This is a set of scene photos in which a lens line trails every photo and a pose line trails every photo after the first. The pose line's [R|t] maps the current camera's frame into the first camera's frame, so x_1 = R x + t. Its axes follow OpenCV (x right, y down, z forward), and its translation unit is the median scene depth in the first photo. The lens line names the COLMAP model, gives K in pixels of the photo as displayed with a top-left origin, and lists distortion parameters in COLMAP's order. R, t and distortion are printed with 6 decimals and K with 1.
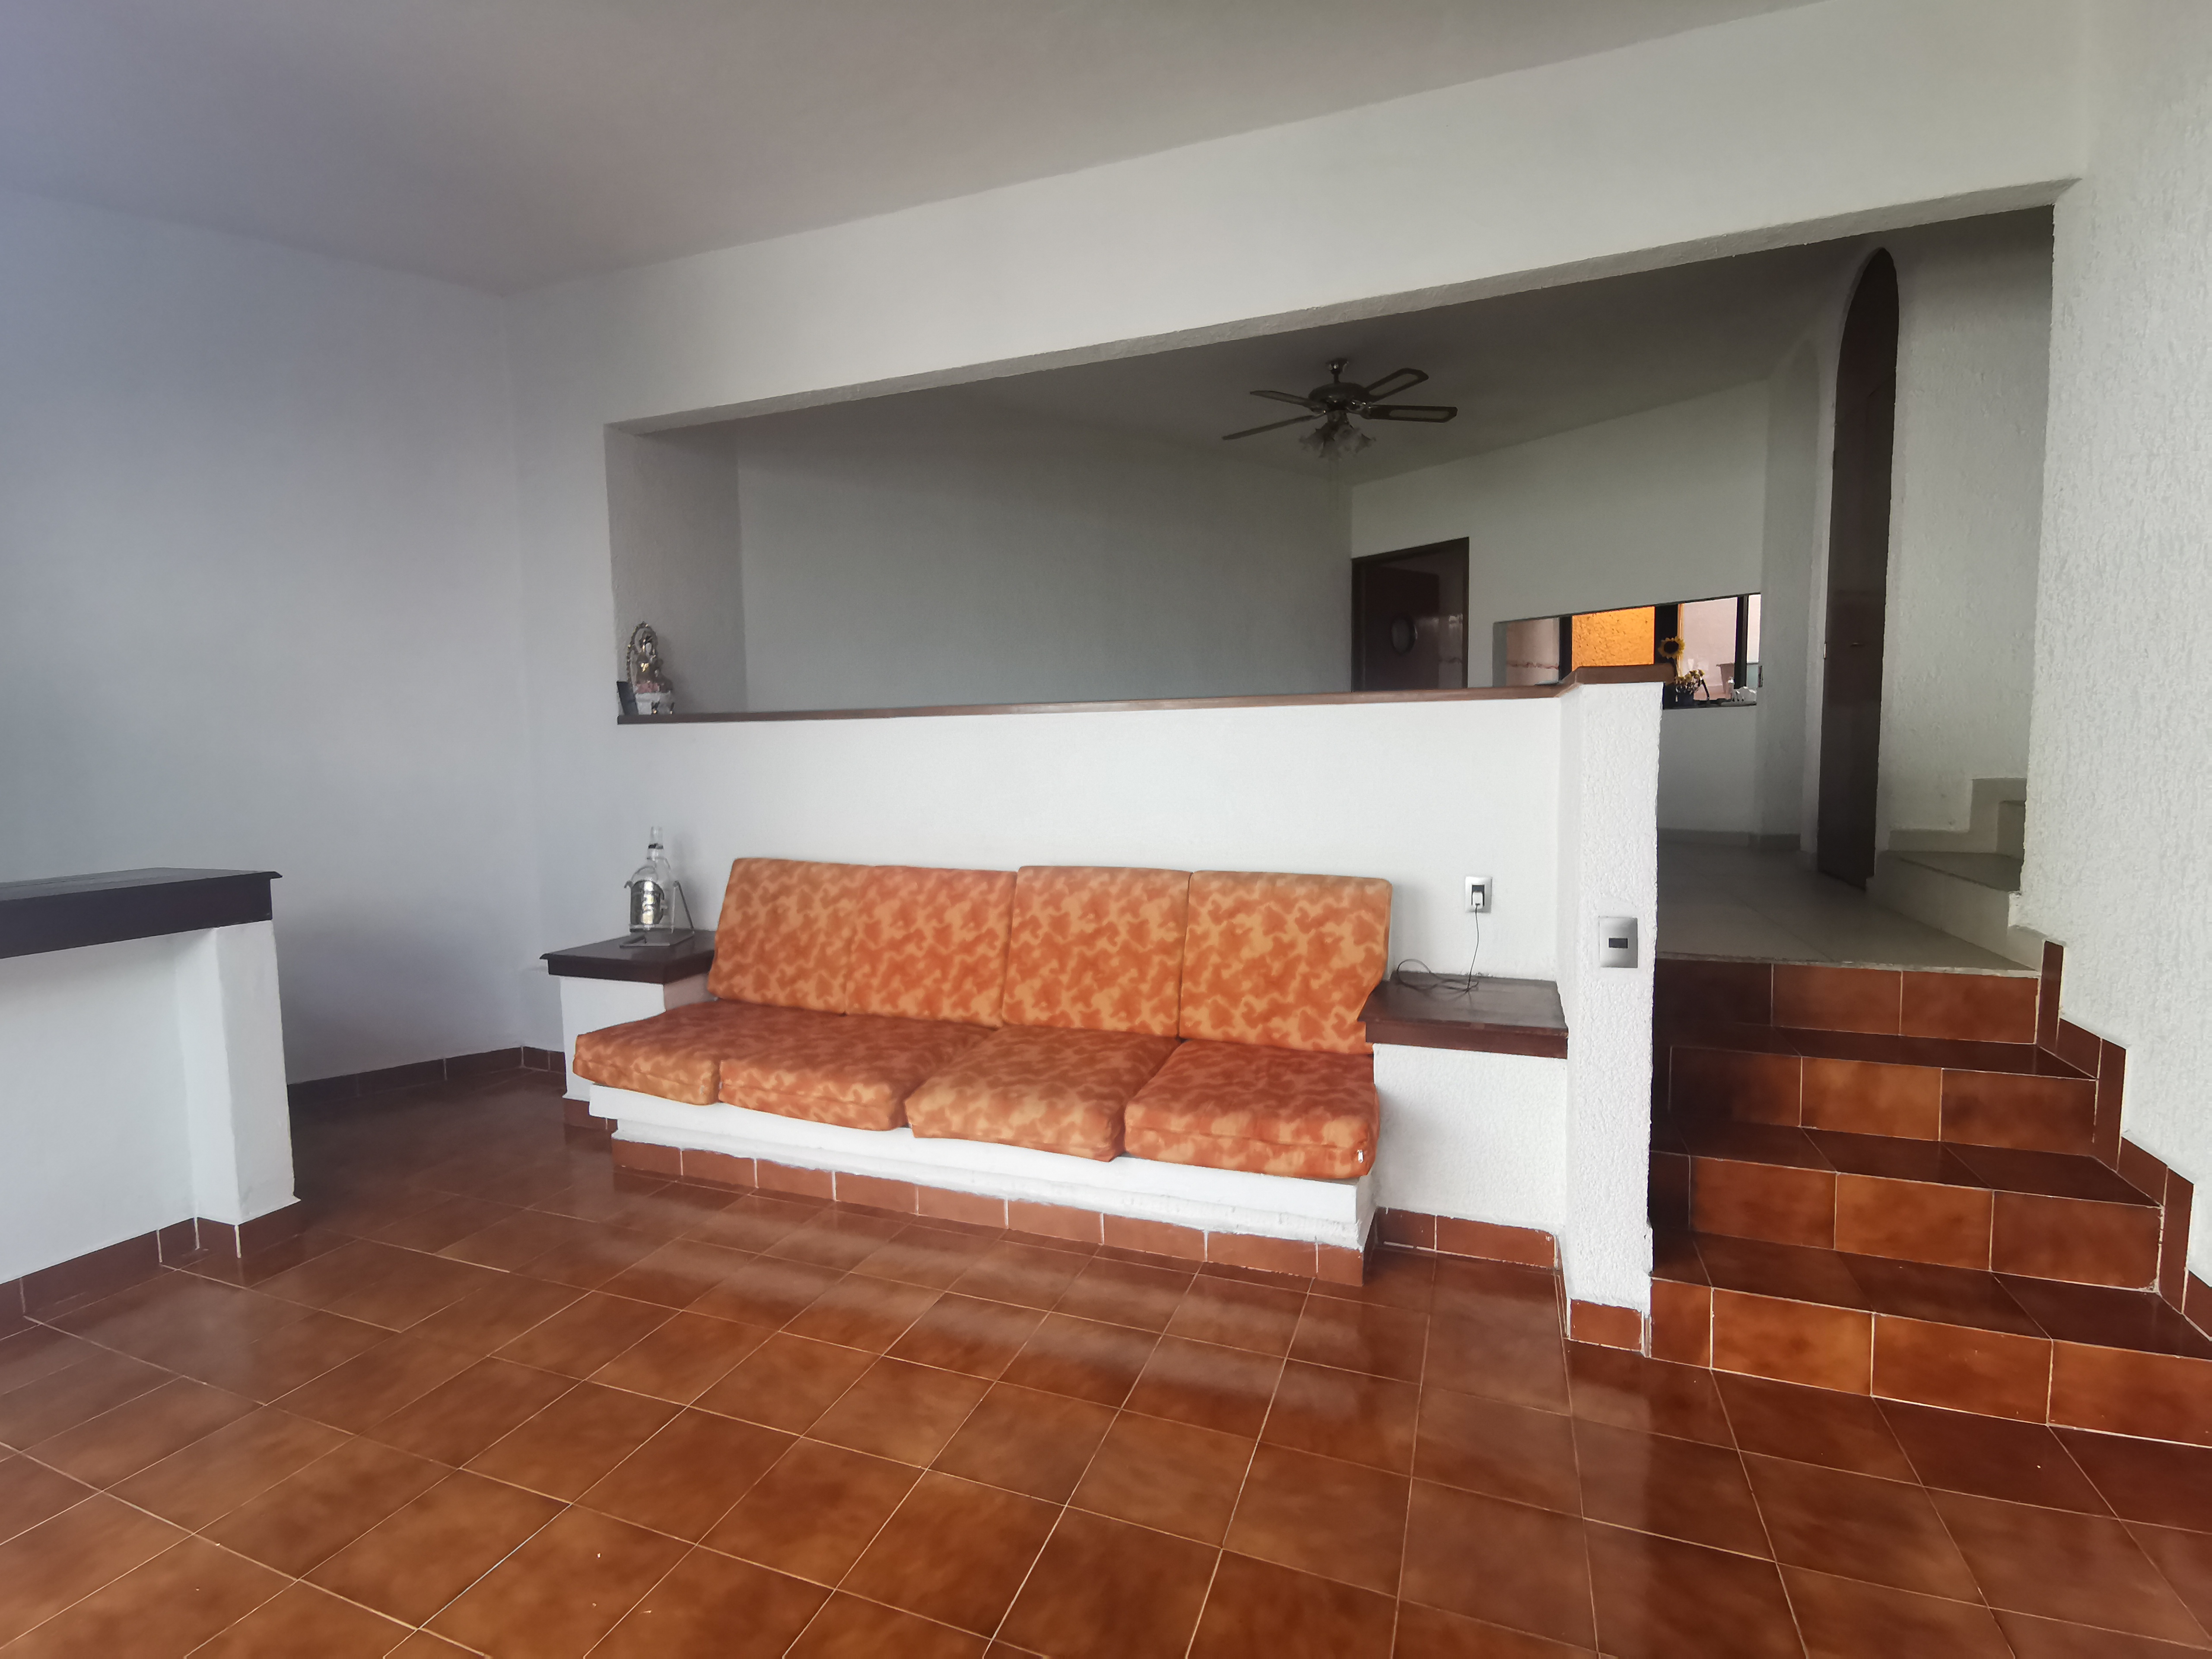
lens RADIAL K [[1035.1, 0, 1080.4], [0, 1035.1, 824.1], [0, 0, 1]] dist [0.001603, 0.000141]
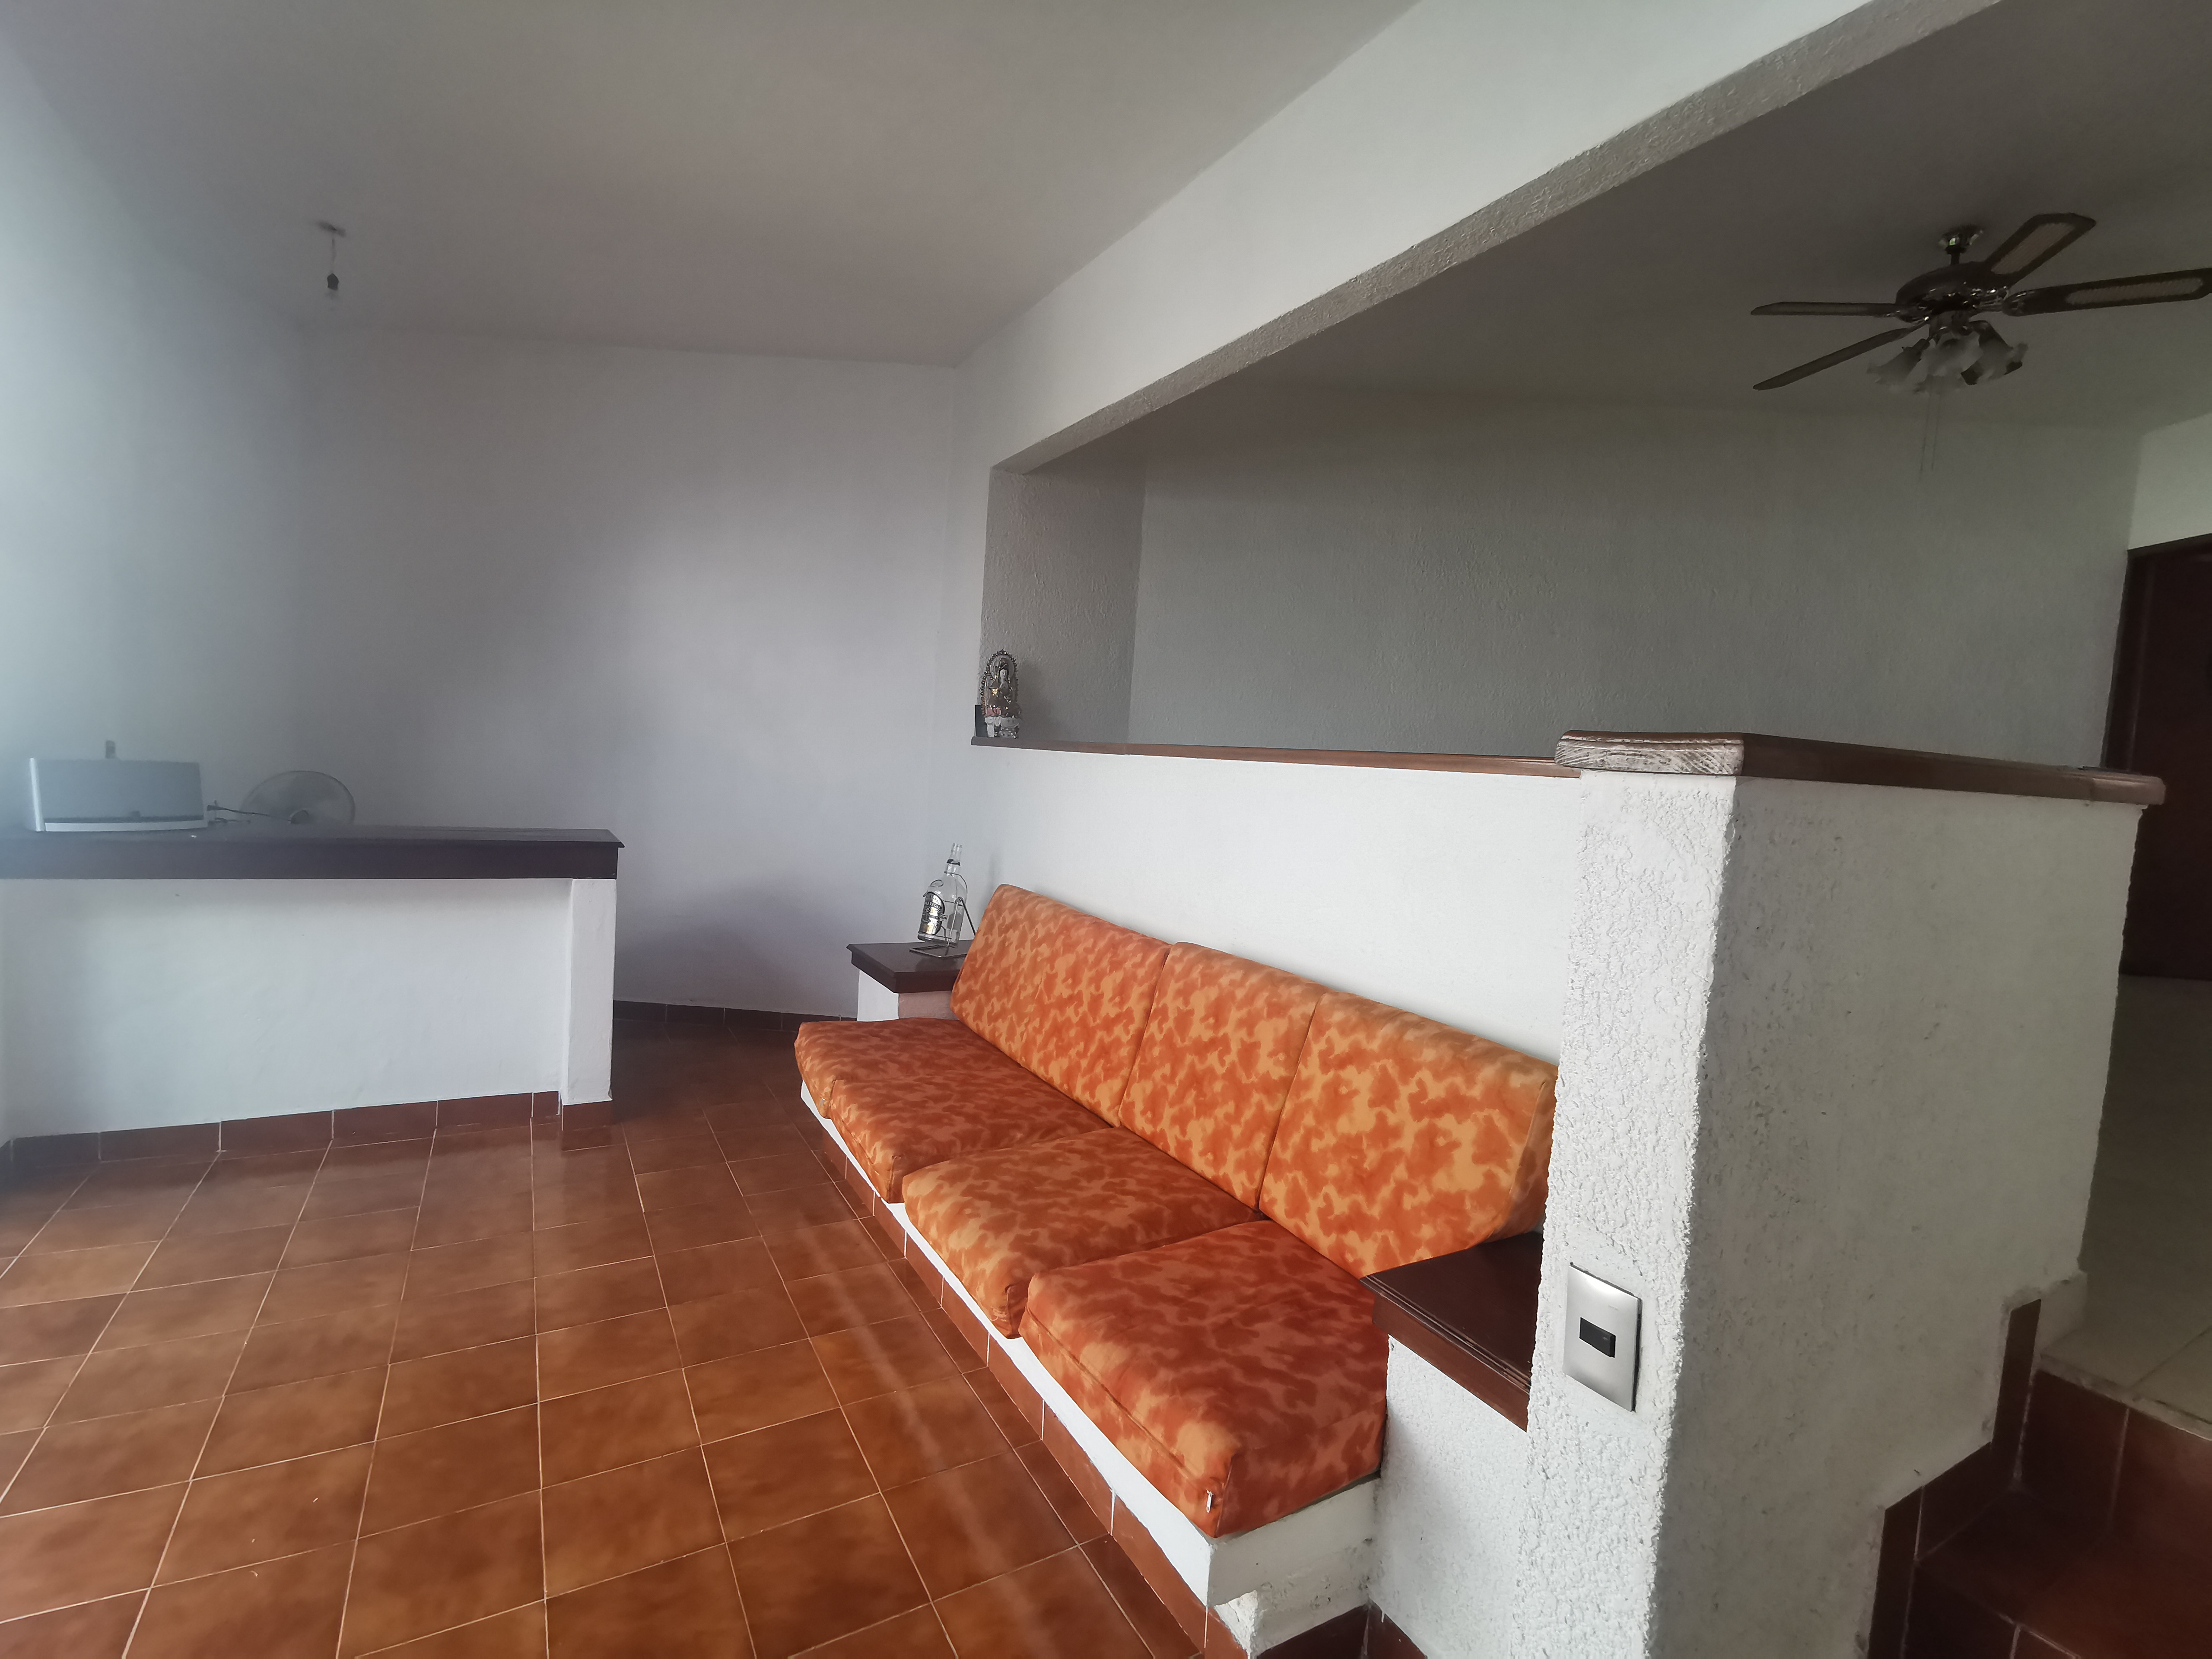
lens RADIAL K [[1014.7, 0, 1100.8], [0, 1014.7, 828.2], [0, 0, 1]] dist [-0.011639, 0.024470]
pose [[0.780301, 0.109321, -0.615776, 0.420137], [-0.124873, 0.992012, 0.017879, -0.061759], [0.612811, 0.062943, 0.787719, 0.349559]]
